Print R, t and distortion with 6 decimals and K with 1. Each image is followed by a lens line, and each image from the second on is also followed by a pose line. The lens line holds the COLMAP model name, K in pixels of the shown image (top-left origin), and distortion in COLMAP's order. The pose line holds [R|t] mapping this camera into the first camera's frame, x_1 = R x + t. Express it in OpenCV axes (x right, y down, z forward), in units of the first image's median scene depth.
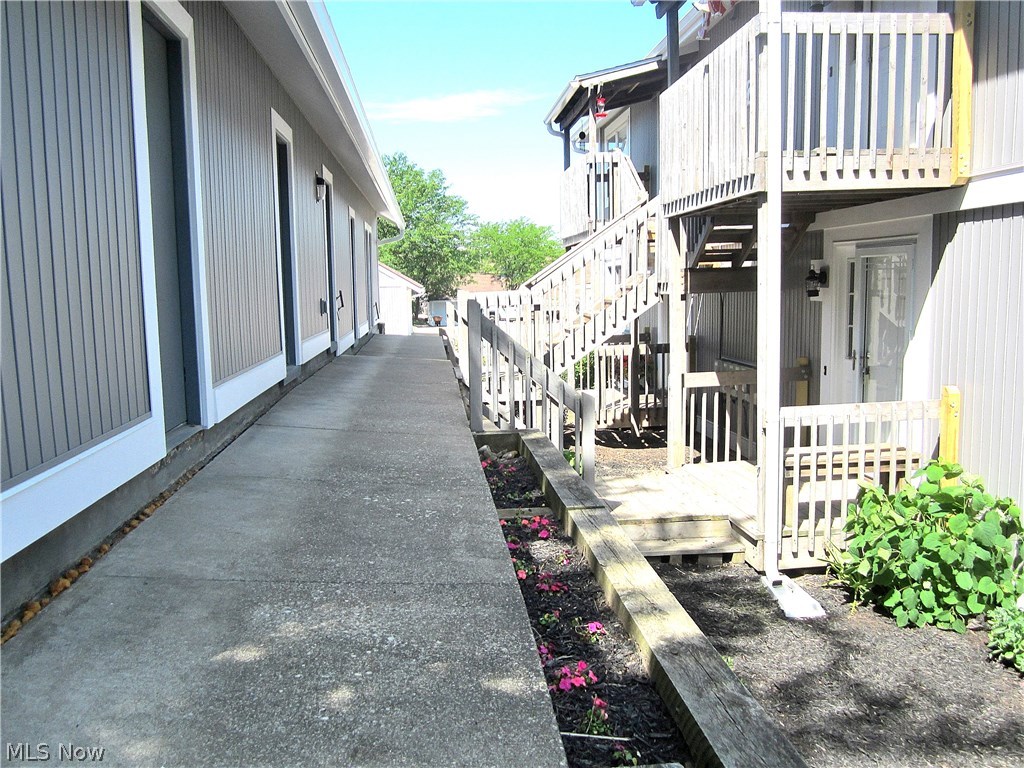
lens RADIAL K [[860.8, 0, 511.3], [0, 860.8, 388.6], [0, 0, 1]] dist [-0.048697, 0.012726]
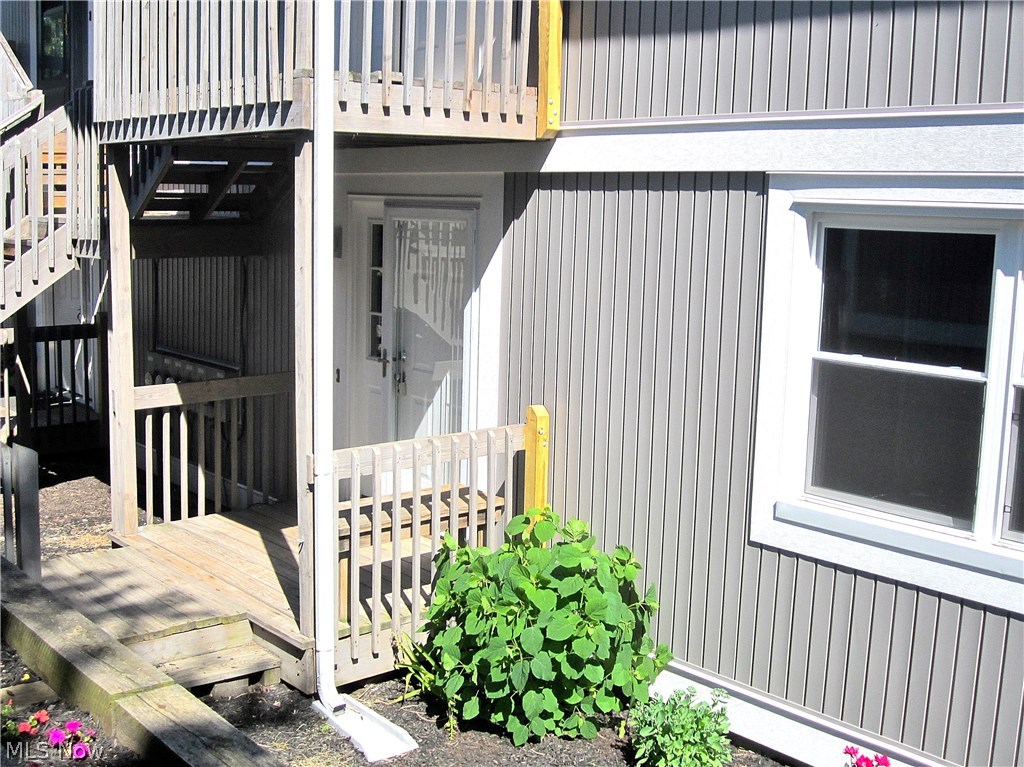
lens RADIAL K [[1185.9, 0, 513.0], [0, 1185.9, 380.7], [0, 0, 1]] dist [-0.102391, 0.000000]
pose [[0.812147, -0.039066, 0.582143, -0.108924], [0.023015, 0.999124, 0.034941, -0.061989], [-0.582999, -0.014980, 0.812335, 0.160448]]
